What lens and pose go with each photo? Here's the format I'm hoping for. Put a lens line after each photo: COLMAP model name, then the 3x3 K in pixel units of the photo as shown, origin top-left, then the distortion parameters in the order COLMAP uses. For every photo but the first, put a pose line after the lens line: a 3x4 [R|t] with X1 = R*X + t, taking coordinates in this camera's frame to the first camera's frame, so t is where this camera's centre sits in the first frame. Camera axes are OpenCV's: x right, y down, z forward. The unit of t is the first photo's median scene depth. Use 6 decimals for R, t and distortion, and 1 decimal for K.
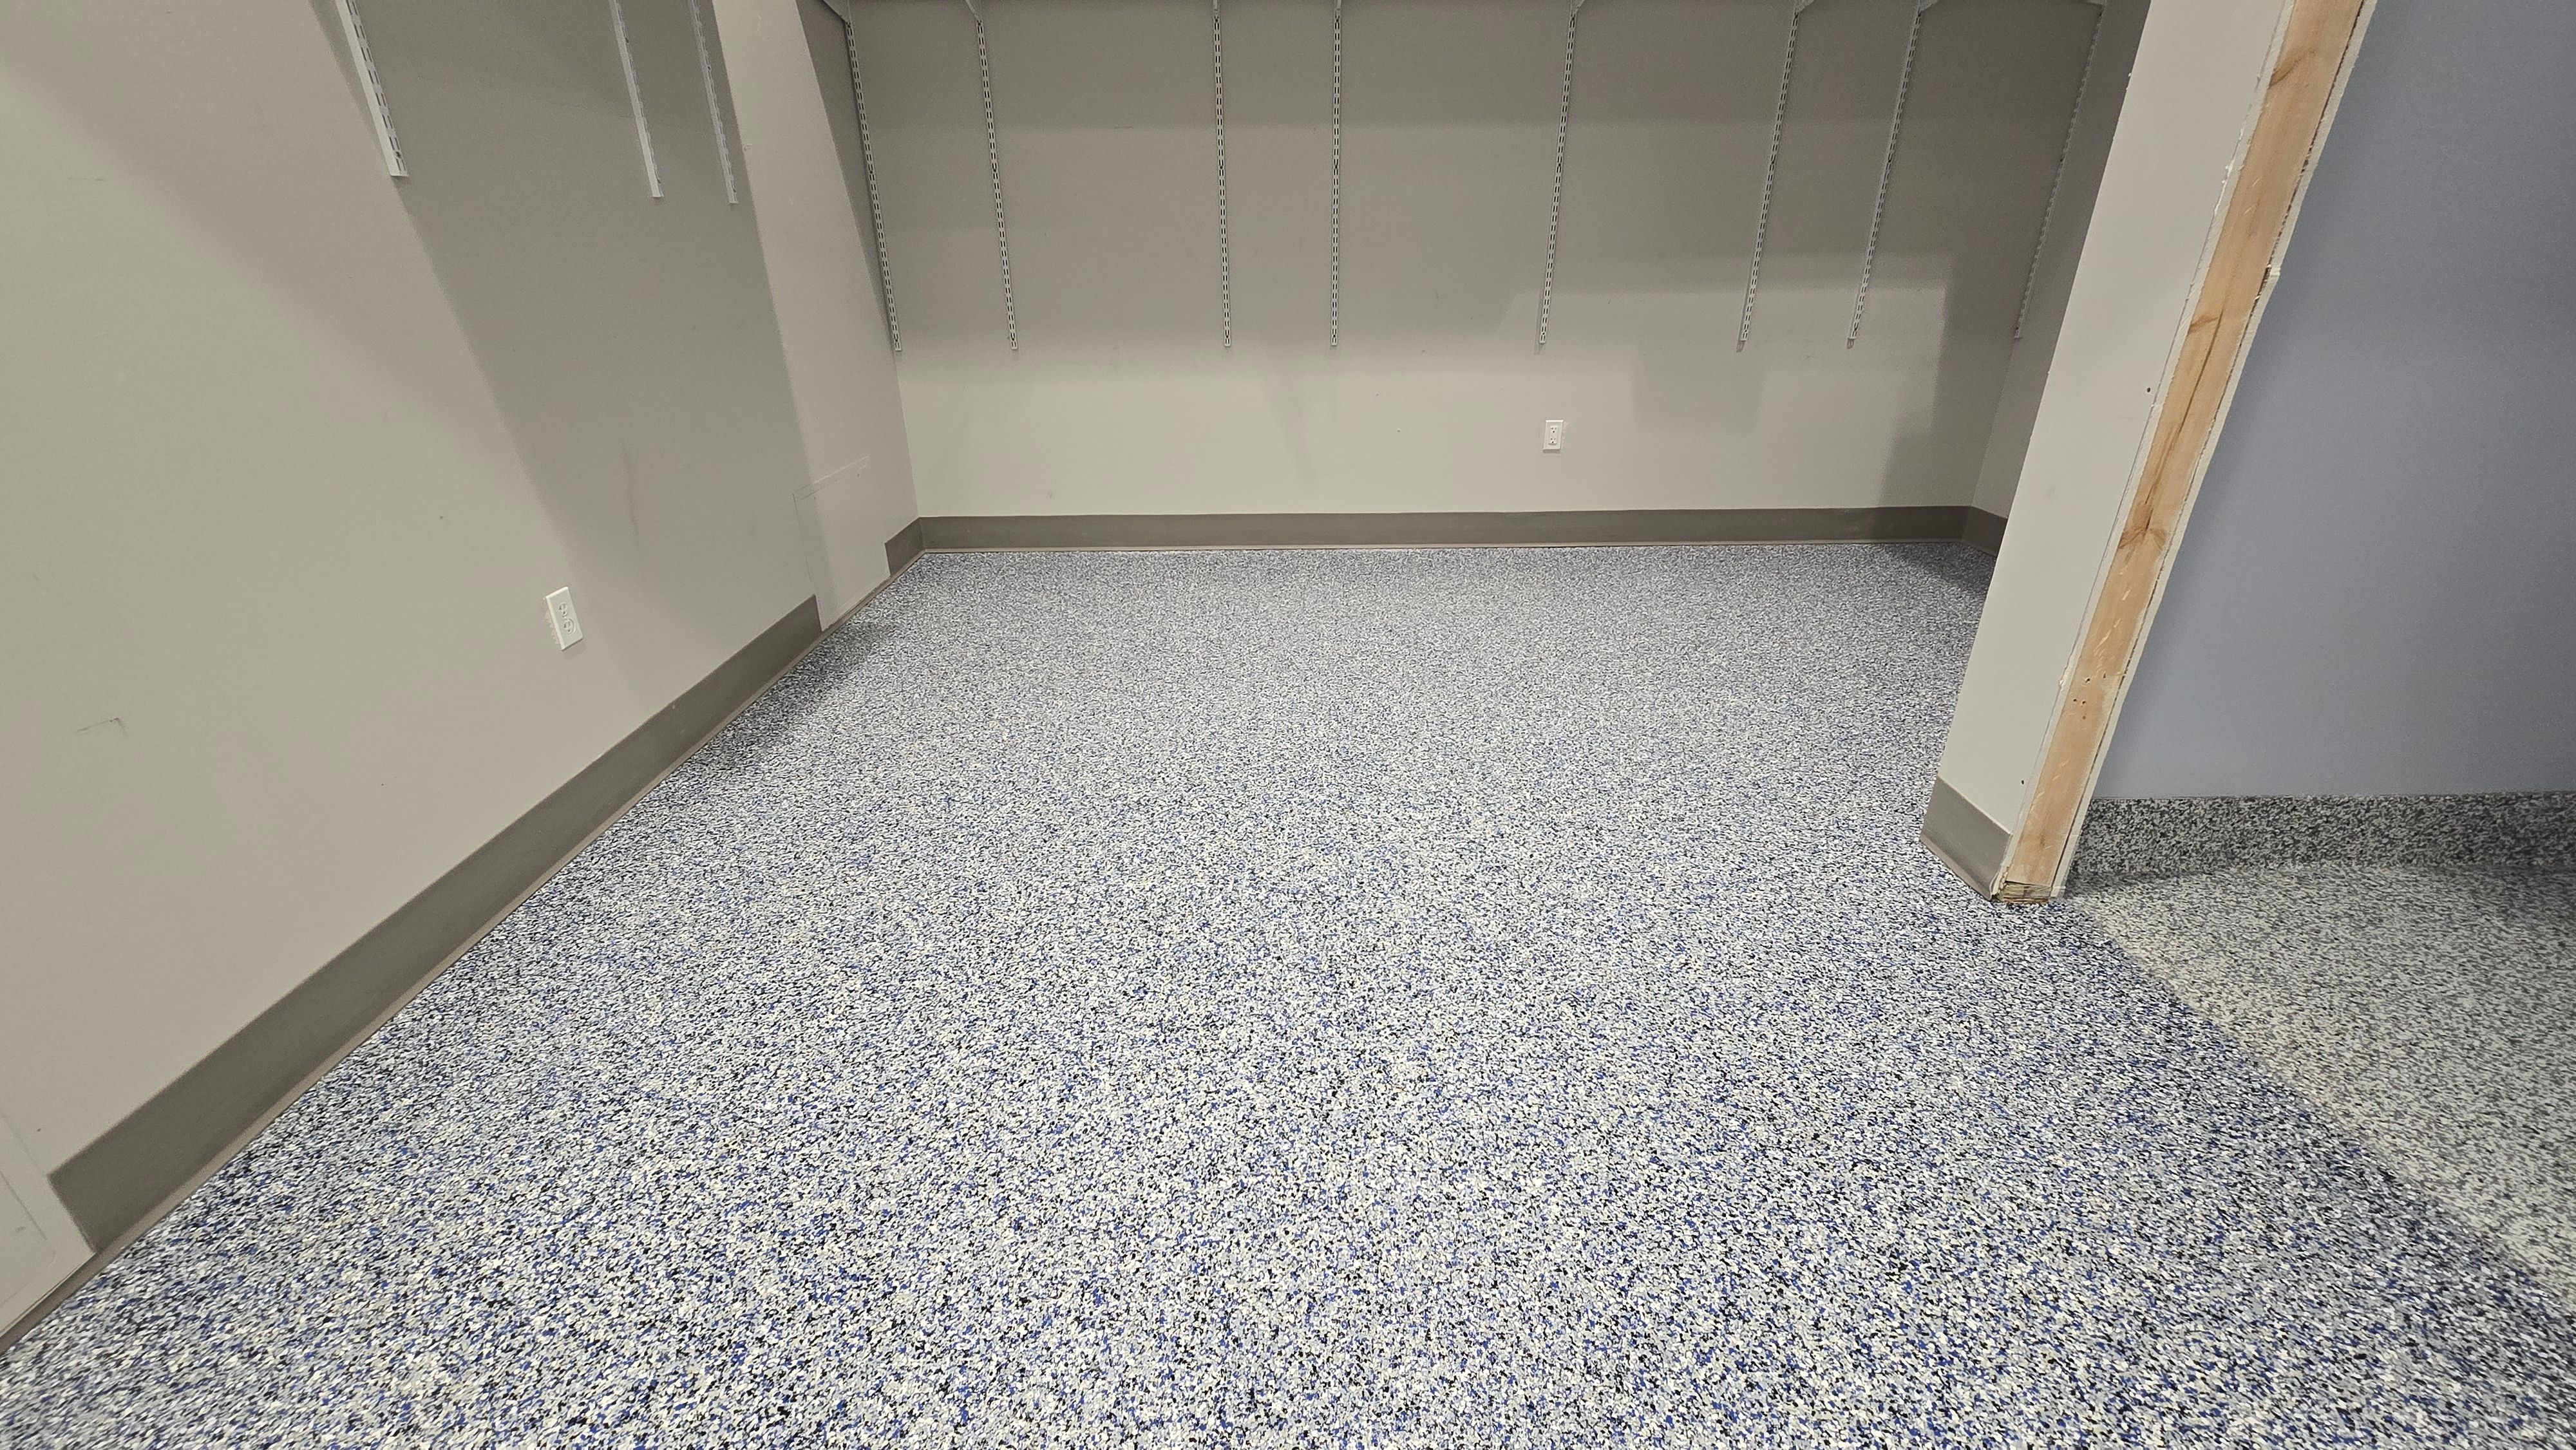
lens RADIAL K [[1057.2, 0, 1285.6], [0, 1057.2, 724.2], [0, 0, 1]] dist [-0.002681, -0.000219]
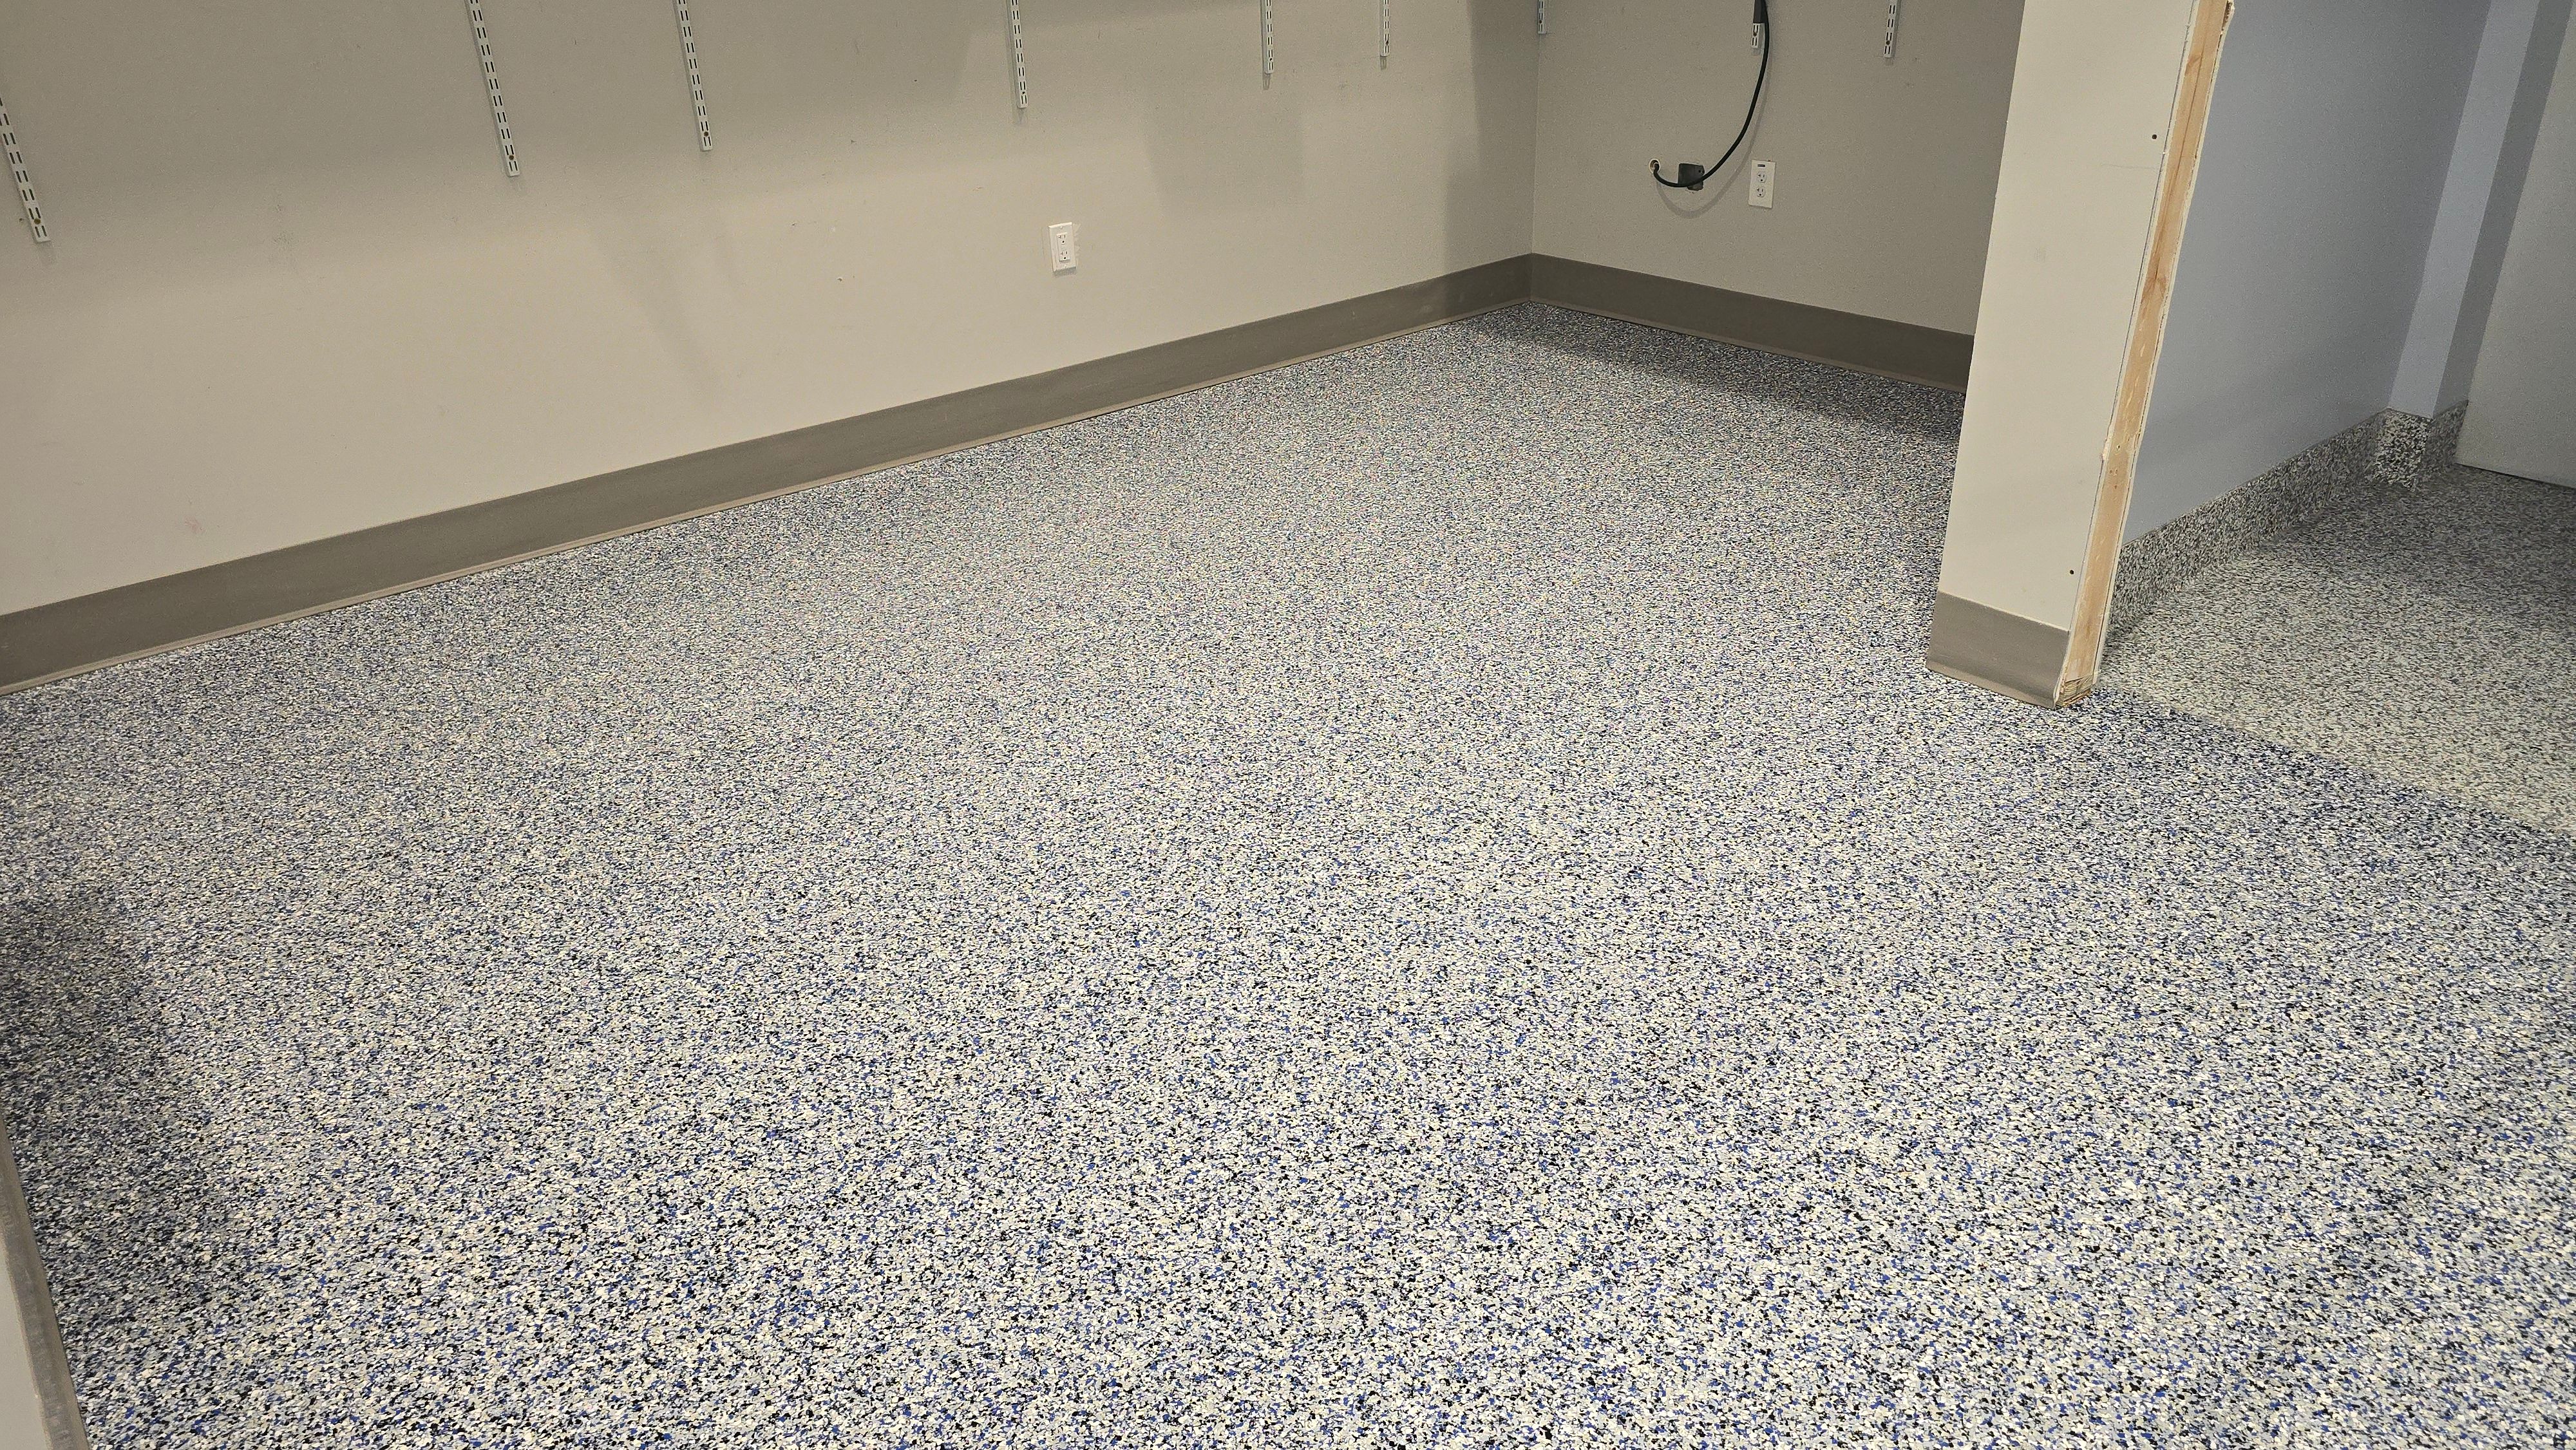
lens RADIAL K [[1732.2, 0, 1284.3], [0, 1732.2, 694.7], [0, 0, 1]] dist [0.065735, -0.068201]
pose [[0.773651, -0.298030, 0.559145, -0.670257], [0.286449, 0.951655, 0.110902, -0.198069], [-0.565165, 0.074367, 0.821619, 0.155020]]
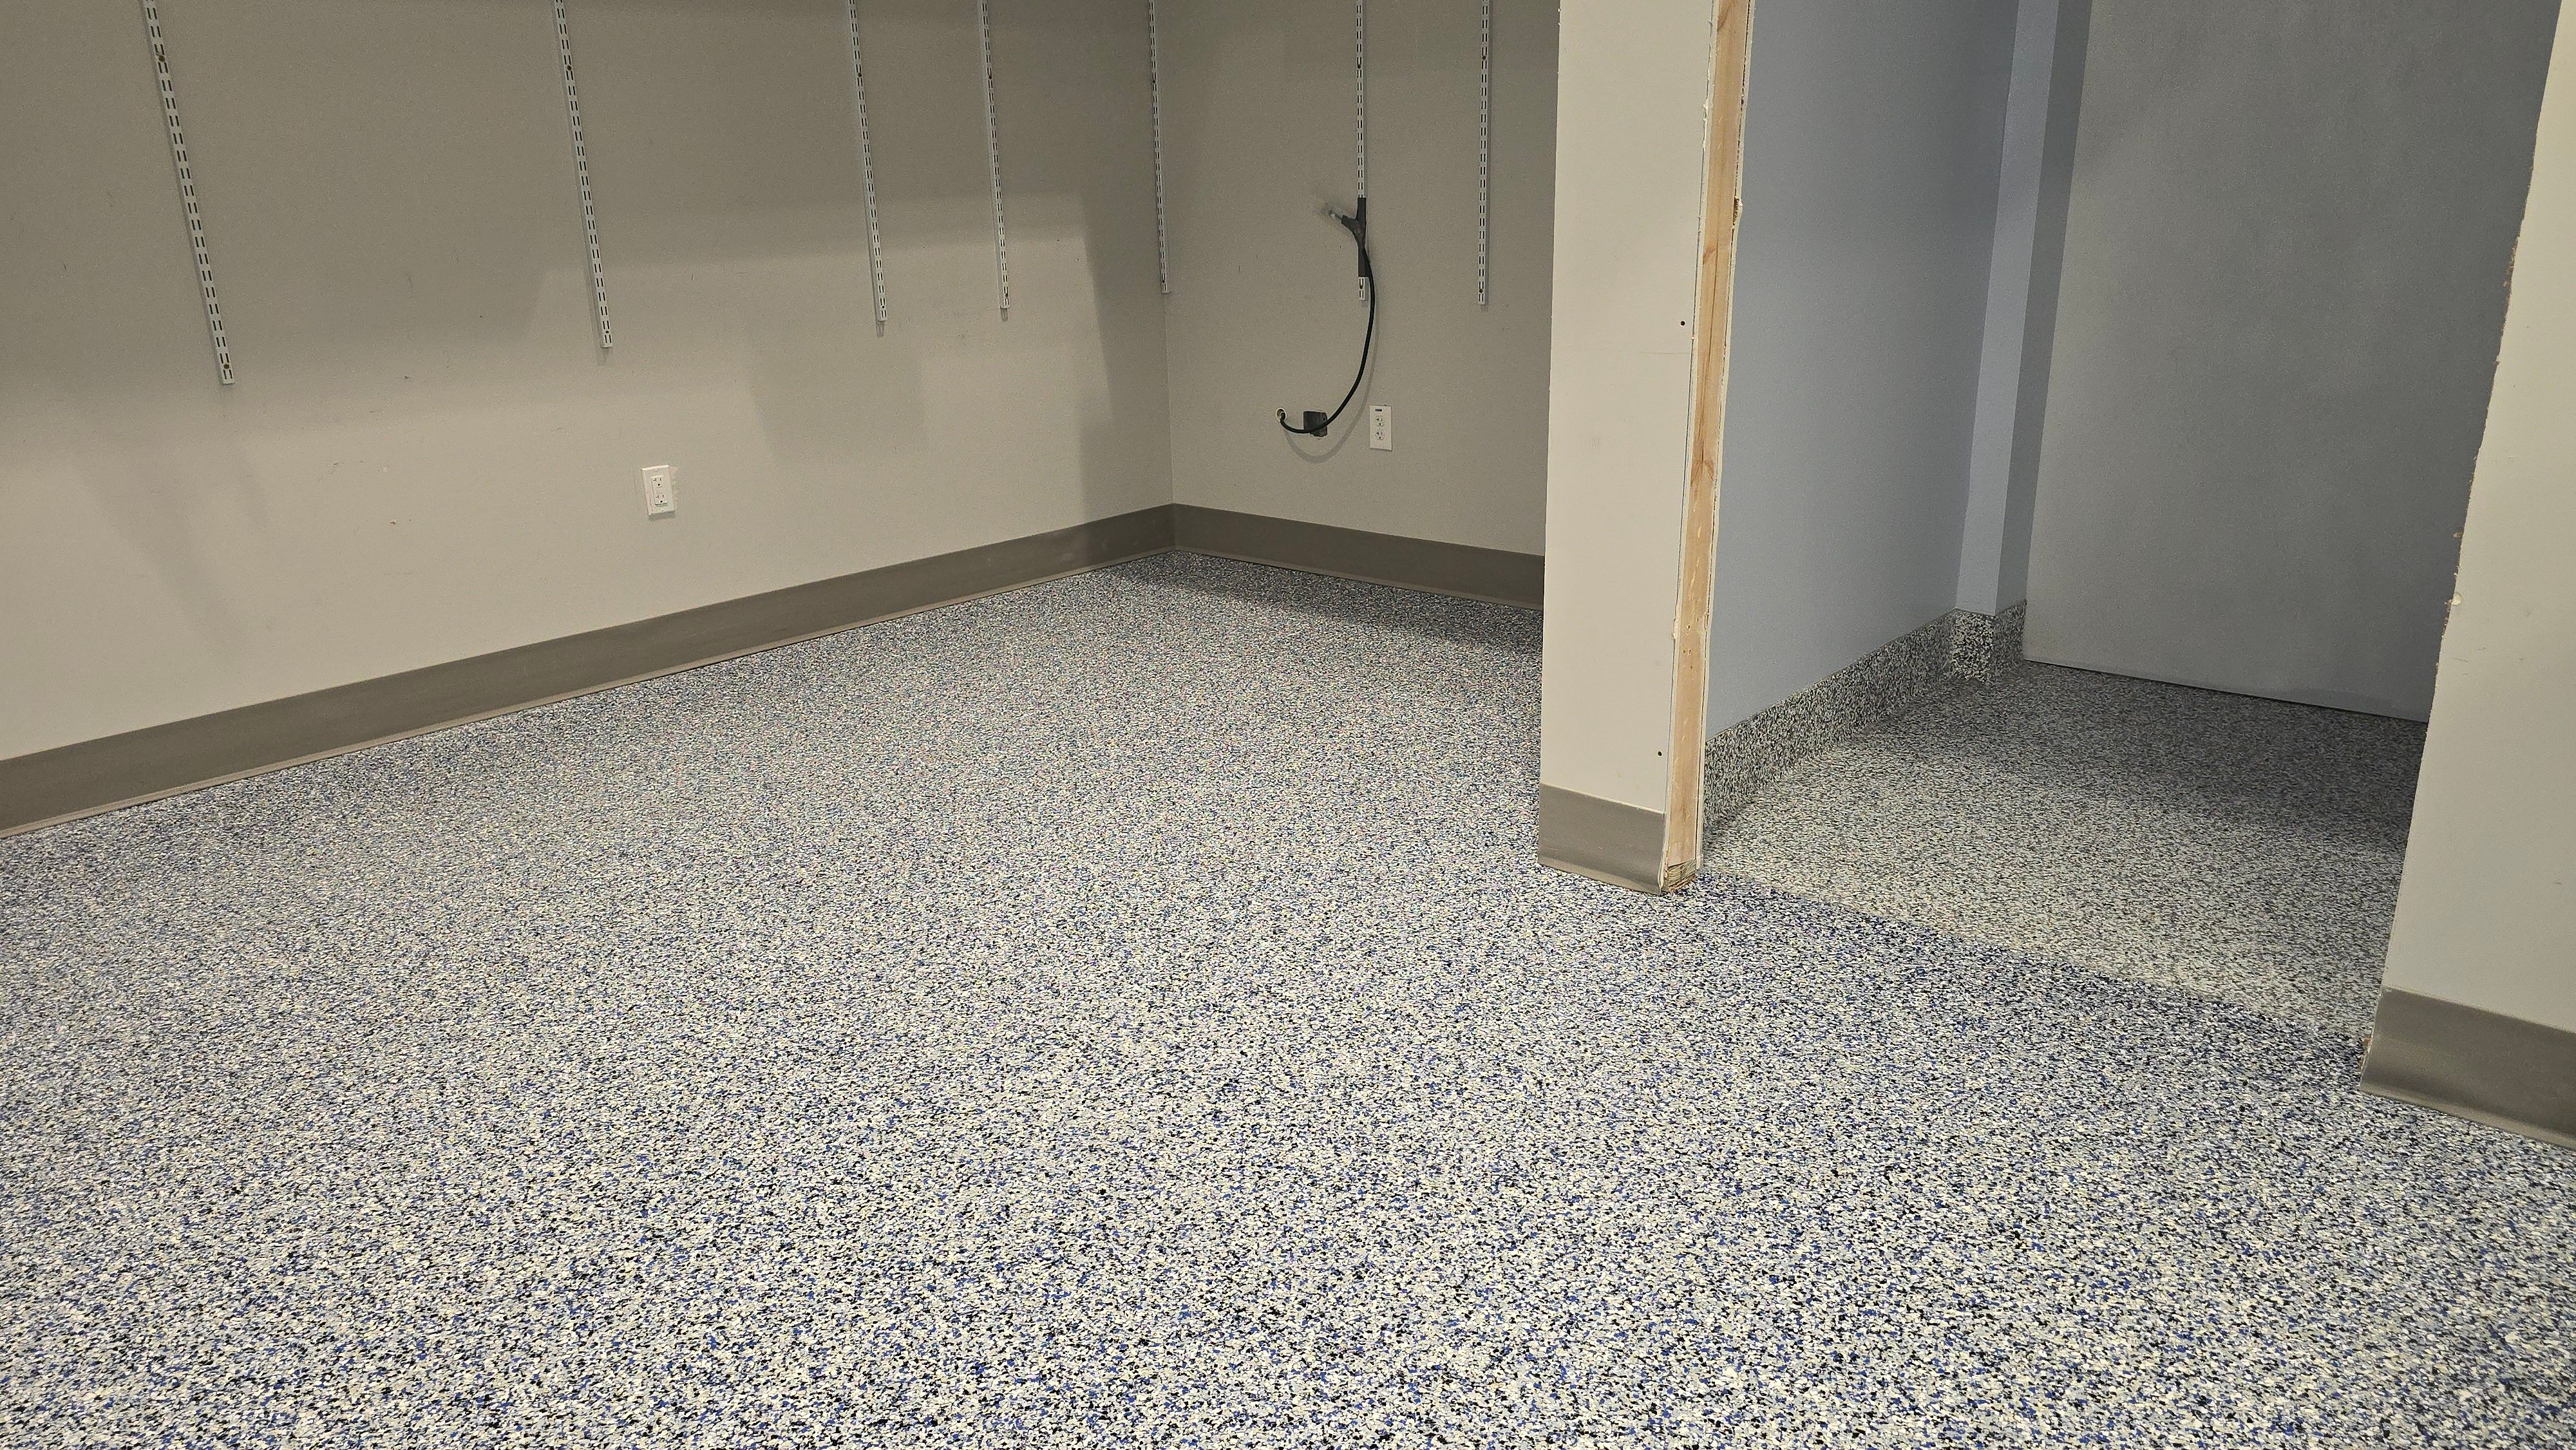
lens RADIAL K [[1732.2, 0, 1284.9], [0, 1732.2, 720.1], [0, 0, 1]] dist [0.065735, -0.068201]
pose [[0.661279, -0.236836, 0.711772, -0.542602], [0.325898, 0.945332, 0.011772, -0.090819], [-0.675649, 0.224180, 0.702312, 0.166969]]
